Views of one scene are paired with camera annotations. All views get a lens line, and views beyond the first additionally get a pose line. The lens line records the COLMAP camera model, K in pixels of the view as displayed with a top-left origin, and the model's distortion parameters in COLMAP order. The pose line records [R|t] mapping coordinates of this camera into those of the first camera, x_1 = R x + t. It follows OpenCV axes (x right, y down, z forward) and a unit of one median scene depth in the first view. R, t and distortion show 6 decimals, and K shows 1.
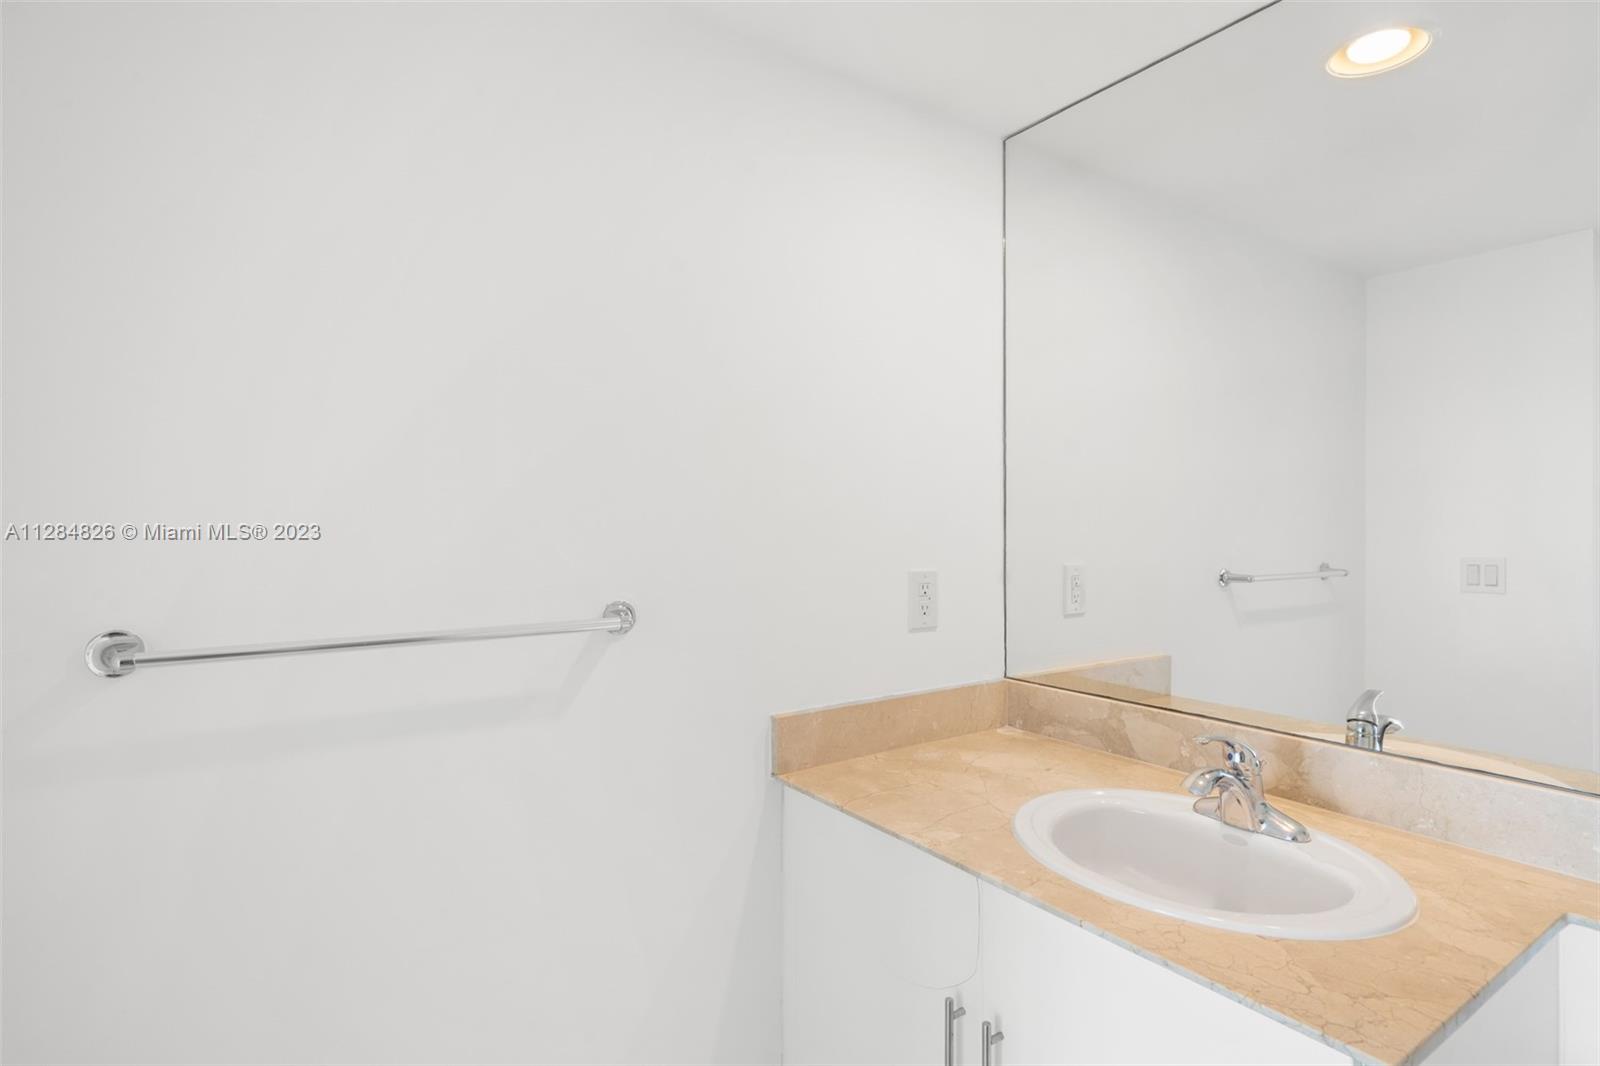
lens RADIAL K [[823.1, 0, 800.0], [0, 823.1, 533.0], [0, 0, 1]] dist [-0.000004, 0.000102]
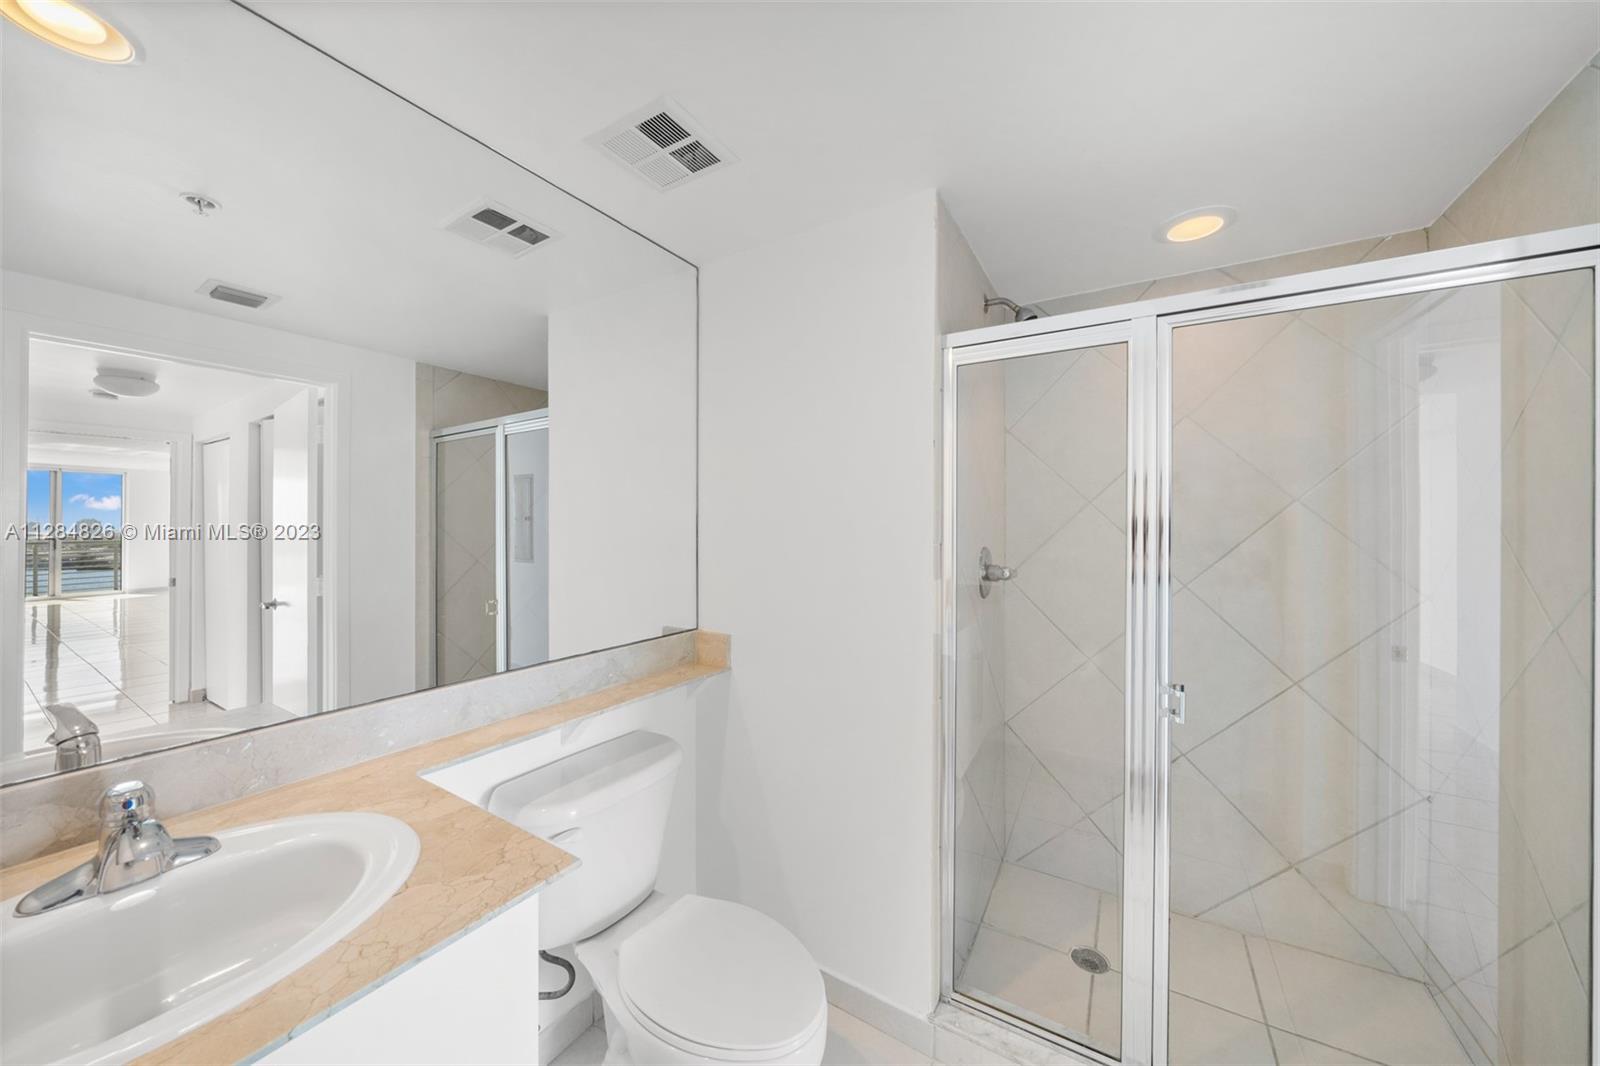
lens RADIAL K [[559.5, 0, 801.8], [0, 559.5, 522.5], [0, 0, 1]] dist [-0.004582, -0.000258]
pose [[-0.409371, 0.002004, 0.912366, -0.302906], [0.006886, 0.999976, 0.000894, -0.010269], [-0.912342, 0.006648, -0.409375, 0.682265]]
